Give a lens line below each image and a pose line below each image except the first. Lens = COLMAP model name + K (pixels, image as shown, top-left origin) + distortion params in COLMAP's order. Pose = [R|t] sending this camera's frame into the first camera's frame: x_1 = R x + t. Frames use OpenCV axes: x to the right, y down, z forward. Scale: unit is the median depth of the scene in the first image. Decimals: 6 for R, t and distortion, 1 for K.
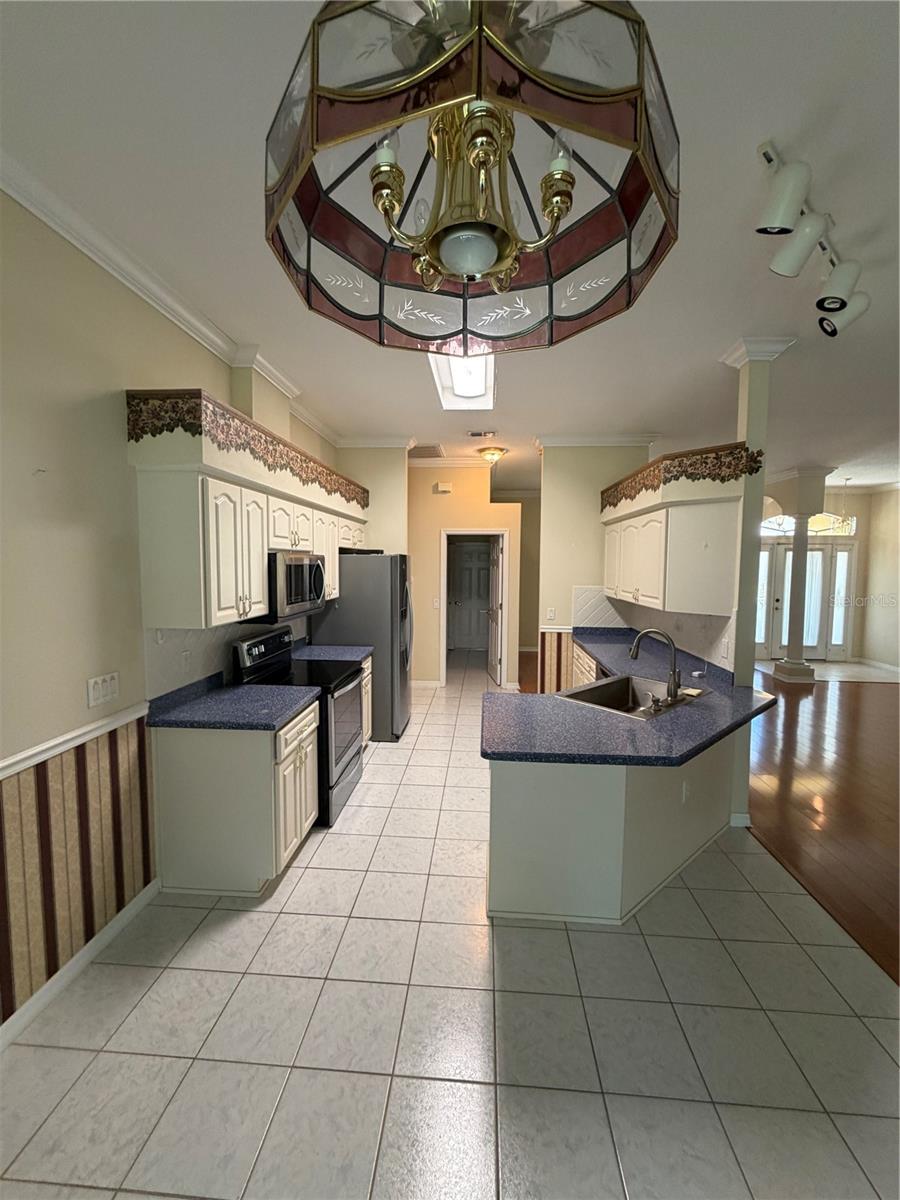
lens RADIAL K [[481.7, 0, 449.6], [0, 481.7, 600.4], [0, 0, 1]] dist [-0.000065, 0.000431]
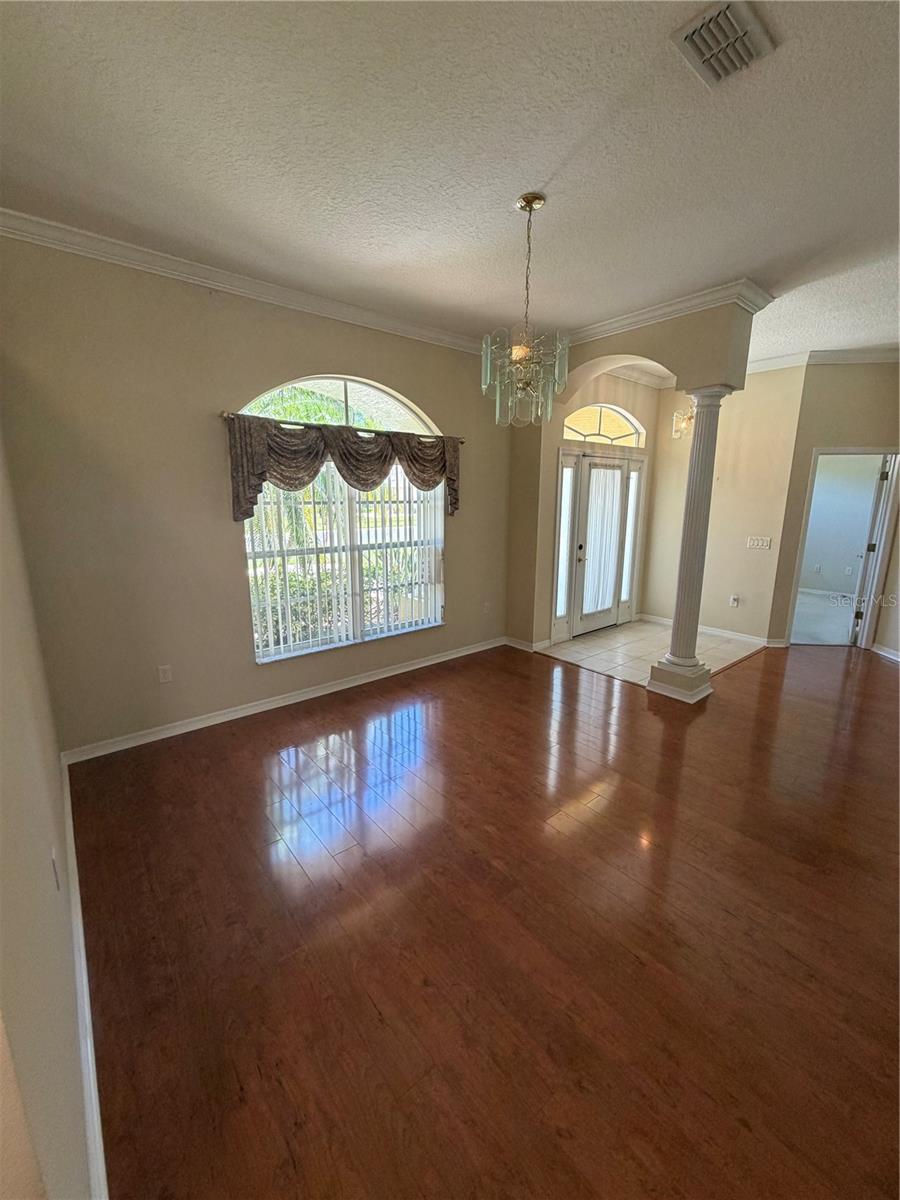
lens RADIAL K [[481.7, 0, 445.4], [0, 481.7, 599.0], [0, 0, 1]] dist [-0.000065, 0.000431]
pose [[0.722328, -0.154024, 0.674180, 0.138837], [0.052154, 0.984238, 0.168982, -0.061749], [-0.689581, -0.086900, 0.718976, 0.820512]]
